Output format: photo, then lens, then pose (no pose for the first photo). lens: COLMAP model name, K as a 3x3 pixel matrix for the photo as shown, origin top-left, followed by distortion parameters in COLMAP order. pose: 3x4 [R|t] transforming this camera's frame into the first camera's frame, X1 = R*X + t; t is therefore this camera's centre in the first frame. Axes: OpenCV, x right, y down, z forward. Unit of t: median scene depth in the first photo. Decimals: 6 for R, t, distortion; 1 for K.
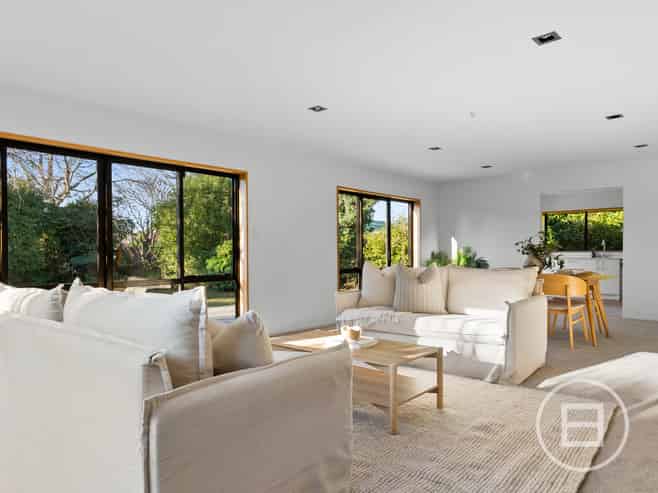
lens RADIAL K [[464.1, 0, 328.9], [0, 464.1, 248.0], [0, 0, 1]] dist [0.004396, 0.001217]
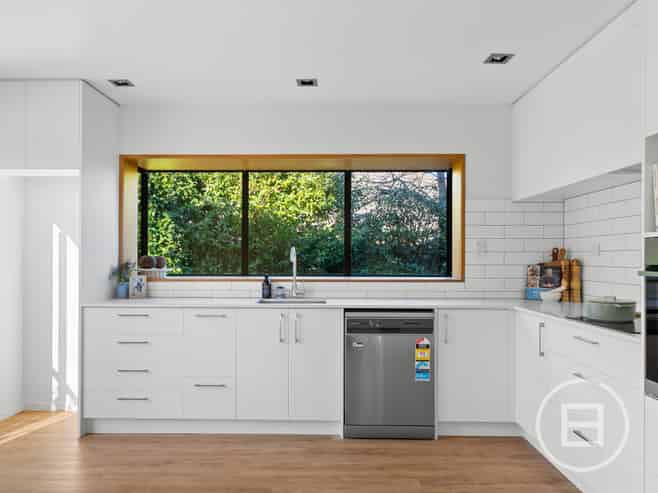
lens RADIAL K [[460.9, 0, 328.5], [0, 460.9, 248.8], [0, 0, 1]] dist [0.001813, 0.000066]
pose [[0.757388, 0.018088, 0.652714, 0.359860], [-0.009345, 0.999814, -0.016863, -0.007596], [-0.652898, 0.006672, 0.757417, 0.668614]]
